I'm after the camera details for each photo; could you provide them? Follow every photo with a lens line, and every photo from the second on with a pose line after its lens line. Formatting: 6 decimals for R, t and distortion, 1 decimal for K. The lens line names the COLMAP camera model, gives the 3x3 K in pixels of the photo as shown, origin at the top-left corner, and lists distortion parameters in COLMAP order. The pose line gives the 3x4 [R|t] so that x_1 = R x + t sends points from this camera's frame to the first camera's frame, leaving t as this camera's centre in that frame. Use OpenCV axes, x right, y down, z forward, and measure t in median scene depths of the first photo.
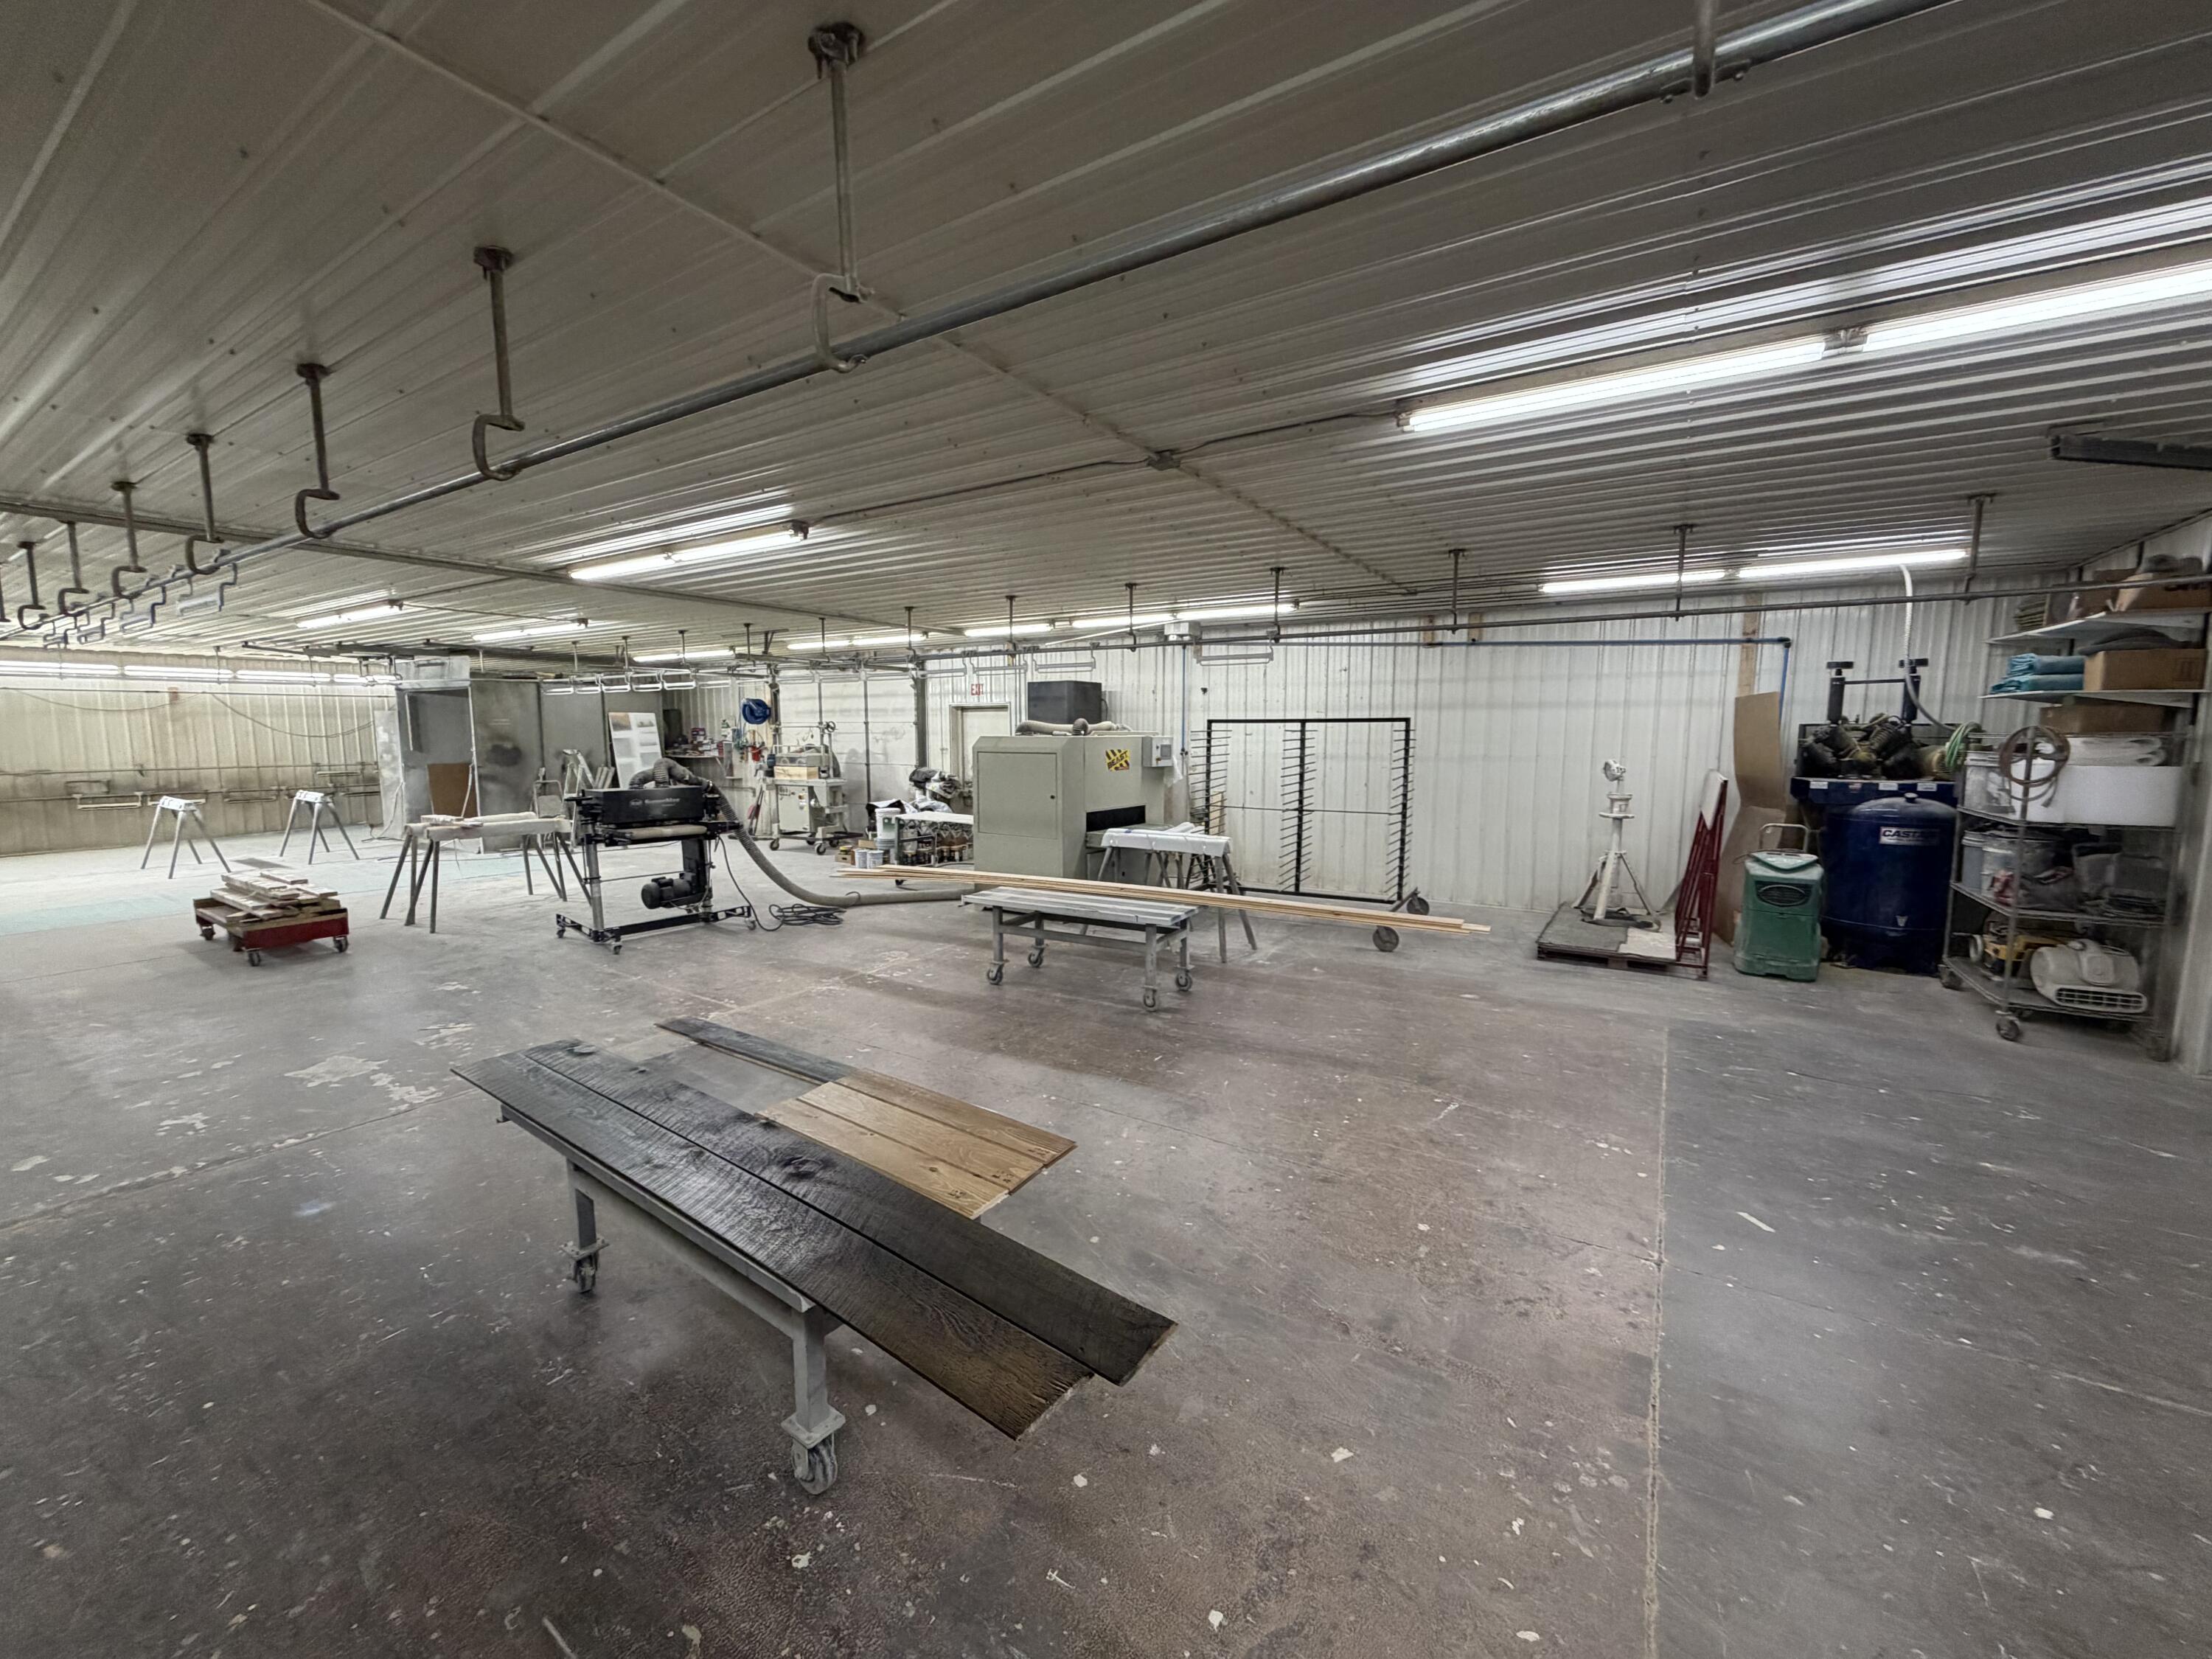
lens RADIAL K [[886.0, 0, 1105.4], [0, 886.0, 828.2], [0, 0, 1]] dist [0.000039, 0.000277]
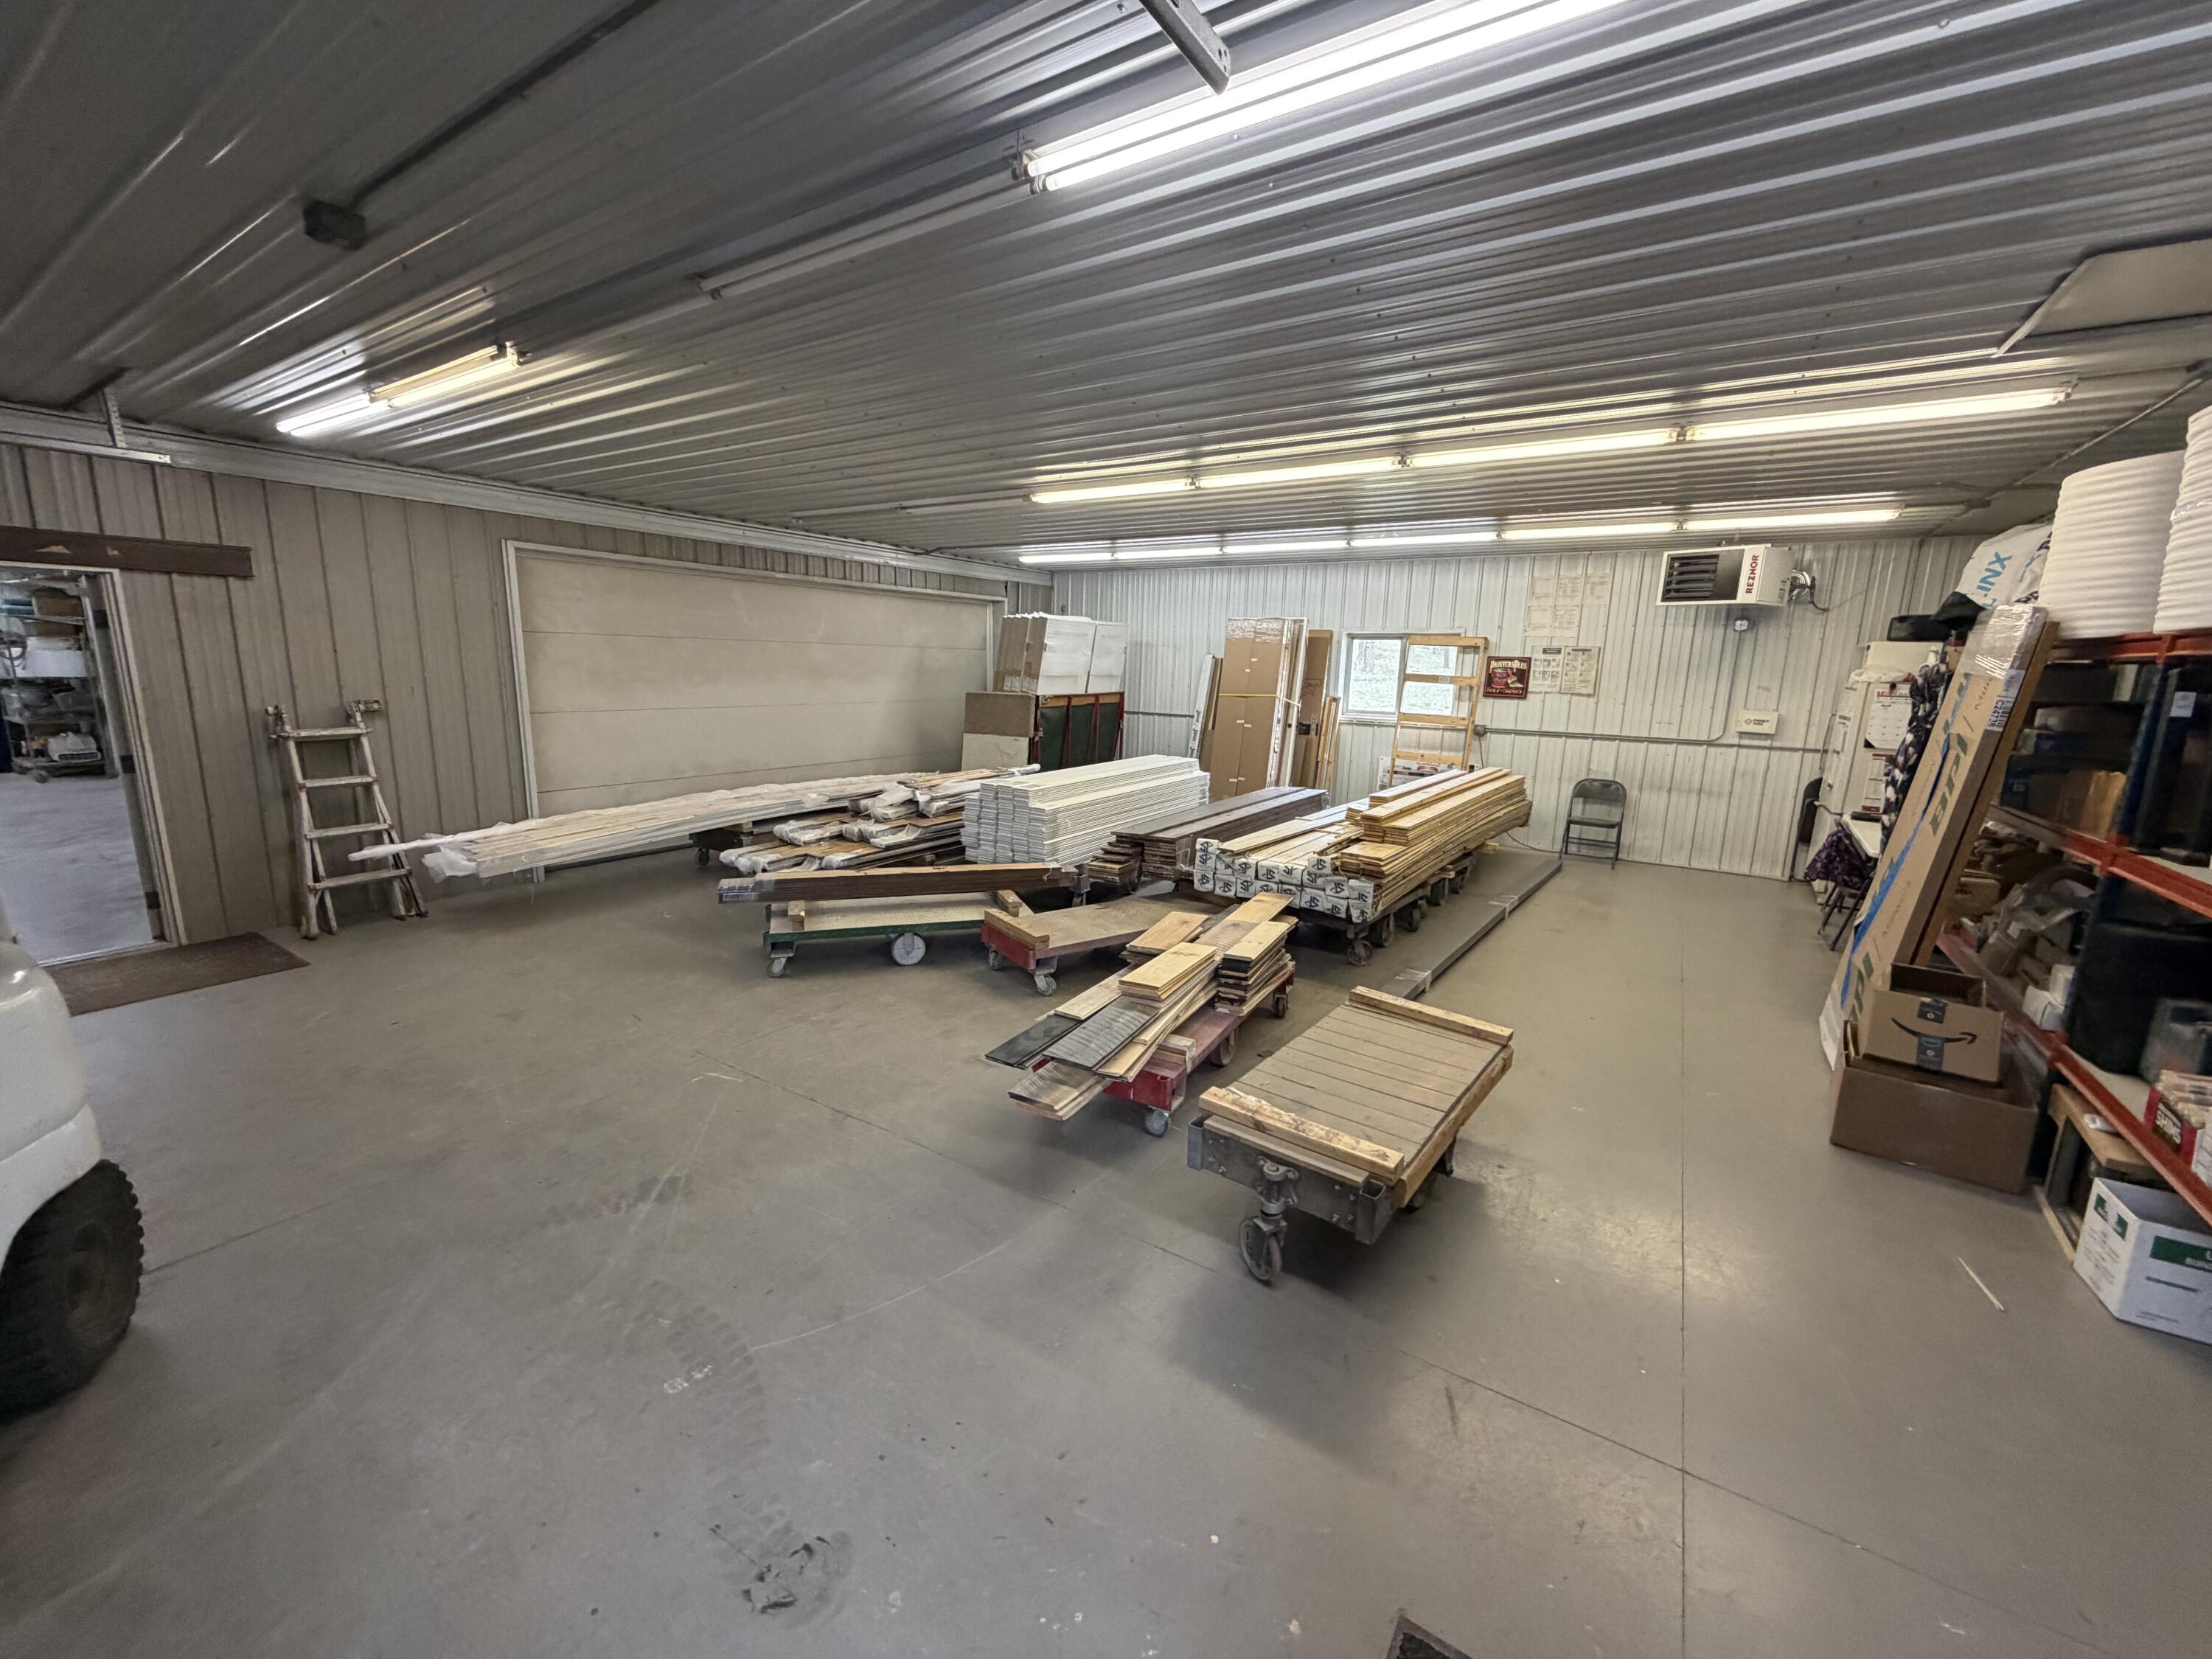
lens RADIAL K [[886.0, 0, 1105.2], [0, 886.0, 829.2], [0, 0, 1]] dist [0.000039, 0.000277]
pose [[0.002890, -0.184802, 0.982772, -1.068664], [0.089001, 0.978923, 0.183816, 0.185643], [-0.996027, 0.086937, 0.019277, -1.553882]]
